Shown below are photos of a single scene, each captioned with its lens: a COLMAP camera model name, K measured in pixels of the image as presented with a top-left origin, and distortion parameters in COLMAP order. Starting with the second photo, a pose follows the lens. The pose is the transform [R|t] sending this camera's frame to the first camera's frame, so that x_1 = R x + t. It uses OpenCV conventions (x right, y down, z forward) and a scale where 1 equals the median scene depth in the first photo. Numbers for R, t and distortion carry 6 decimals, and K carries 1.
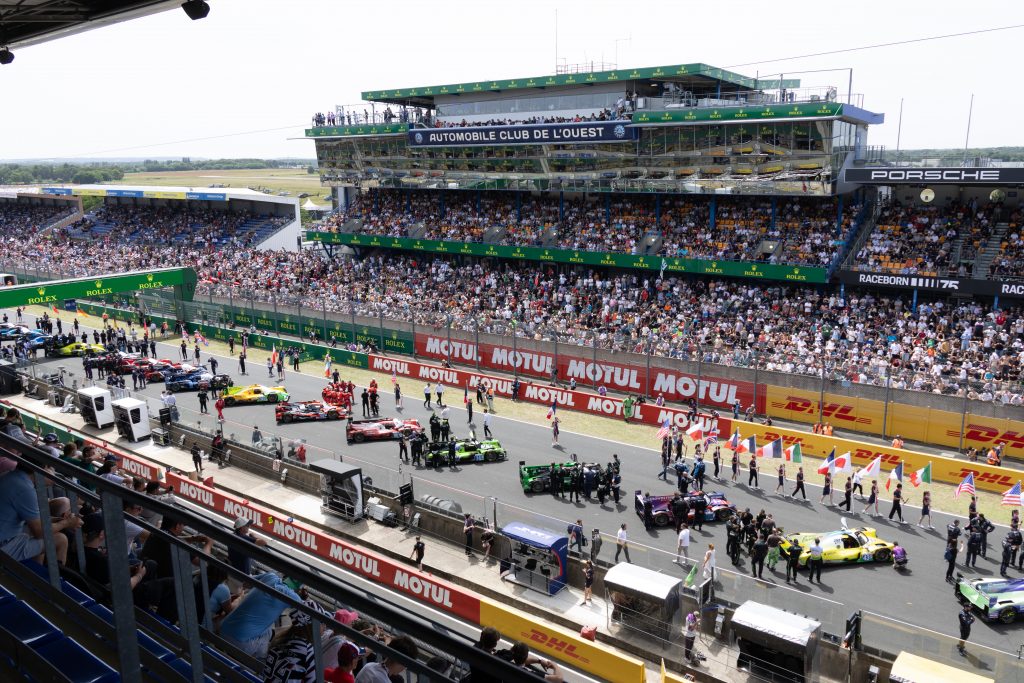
lens RADIAL K [[839.2, 0, 512.0], [0, 839.2, 341.5], [0, 0, 1]] dist [-0.002079, 0.001357]
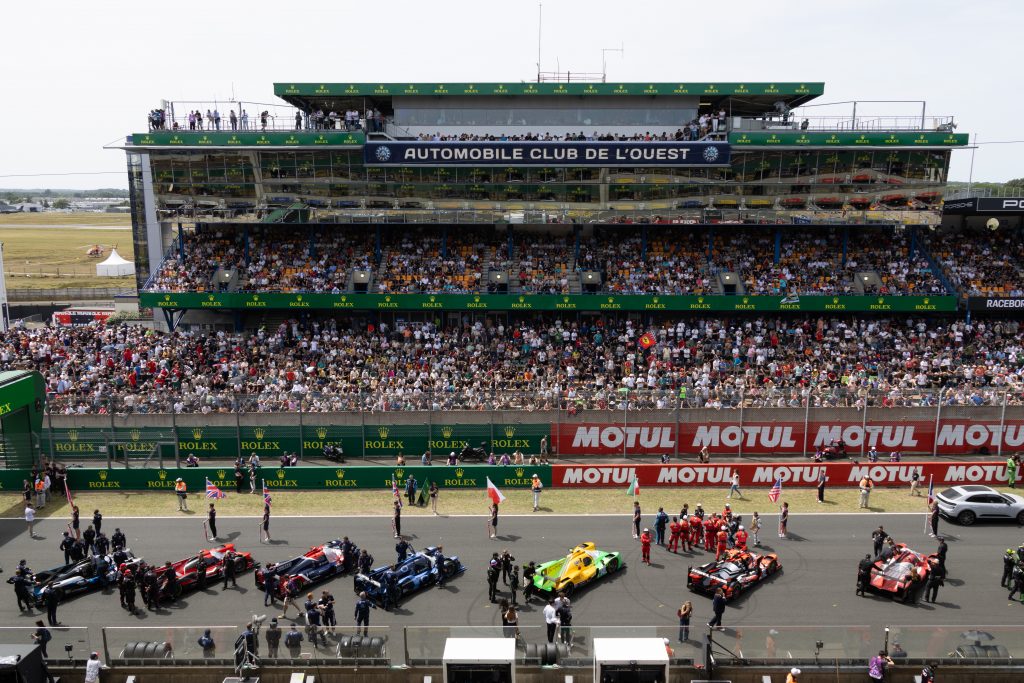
lens RADIAL K [[861.0, 0, 551.0], [0, 861.0, 340.9], [0, 0, 1]] dist [0.000582, 0.002422]
pose [[0.790038, -0.096227, 0.605459, -0.424476], [0.120755, 0.992682, 0.000202, -0.061691], [-0.601048, 0.072953, 0.795876, 0.315576]]
